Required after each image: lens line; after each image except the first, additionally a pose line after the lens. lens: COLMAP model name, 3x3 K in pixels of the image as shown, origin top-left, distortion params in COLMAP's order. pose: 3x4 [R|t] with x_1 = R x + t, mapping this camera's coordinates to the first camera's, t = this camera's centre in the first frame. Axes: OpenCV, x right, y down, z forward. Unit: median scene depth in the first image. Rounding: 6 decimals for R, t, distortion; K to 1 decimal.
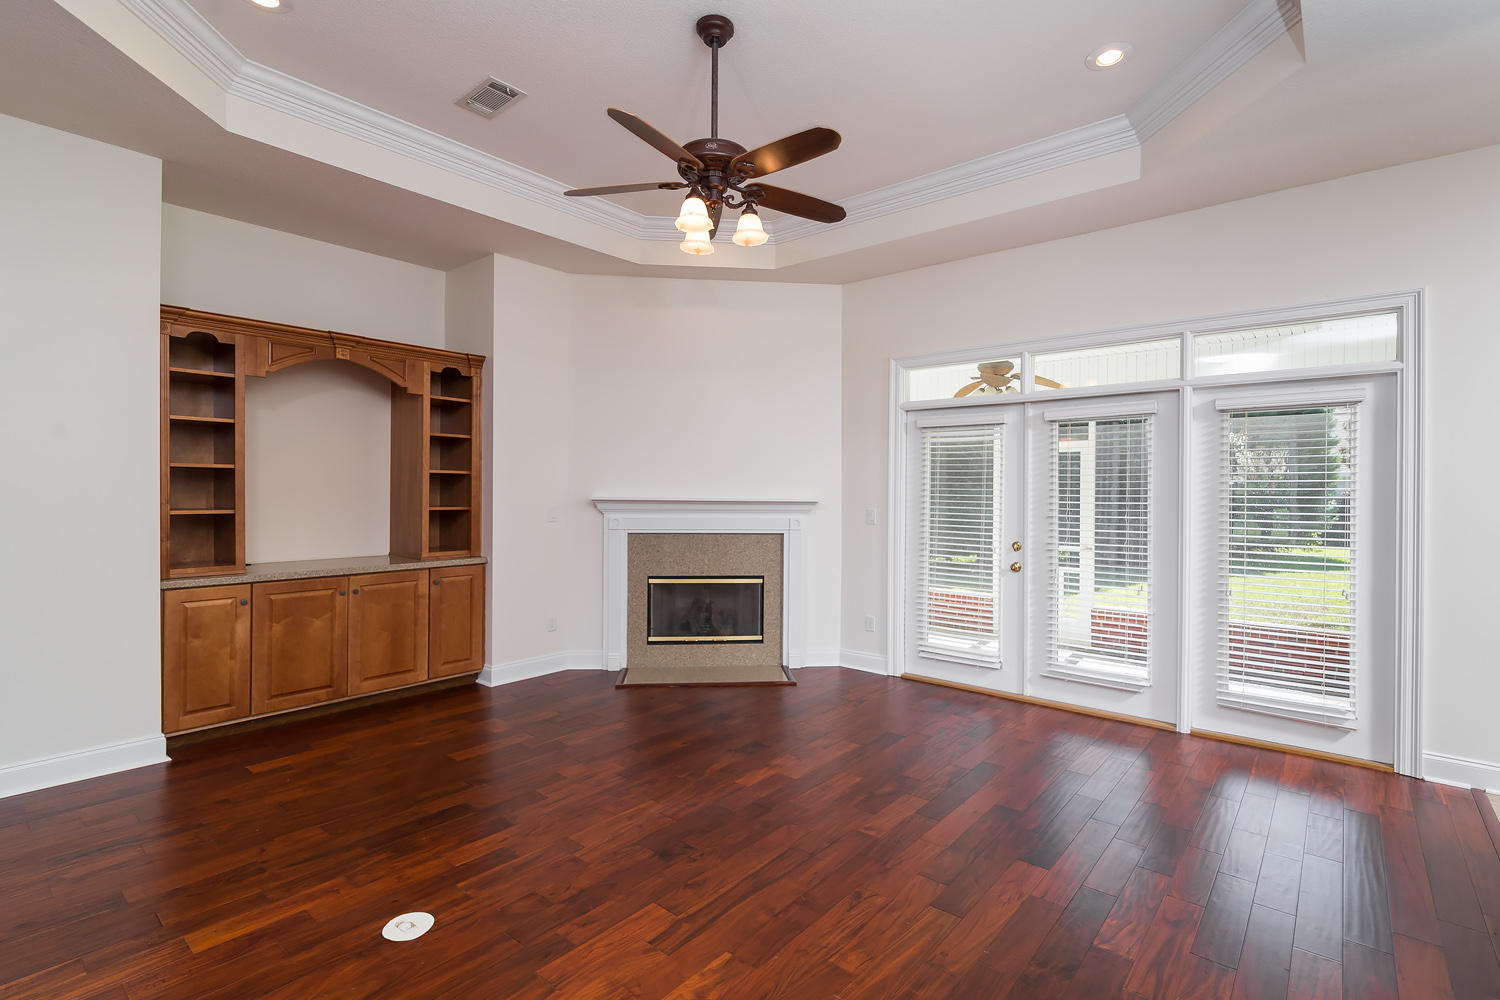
lens RADIAL K [[702.2, 0, 756.0], [0, 702.2, 483.7], [0, 0, 1]] dist [0.001789, 0.000117]
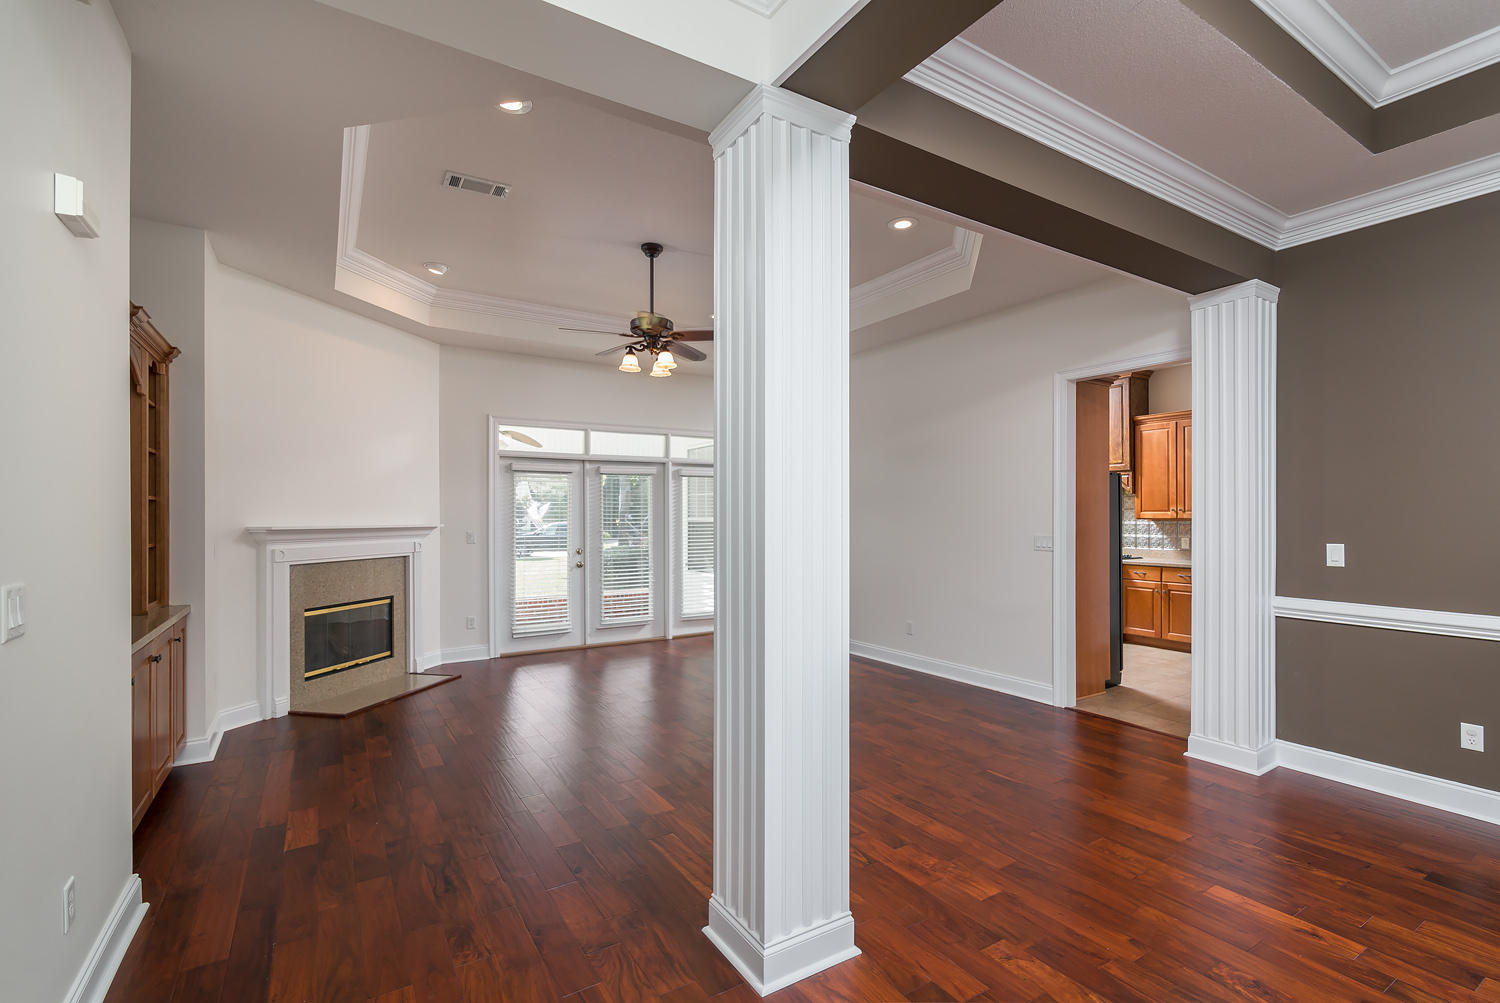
lens RADIAL K [[684.8, 0, 754.3], [0, 684.8, 511.2], [0, 0, 1]] dist [-0.000388, -0.000431]
pose [[0.311796, -0.000687, 0.950149, -0.853157], [-0.001100, 0.999999, 0.001084, -0.002368], [-0.950149, -0.001383, 0.311795, 0.137065]]
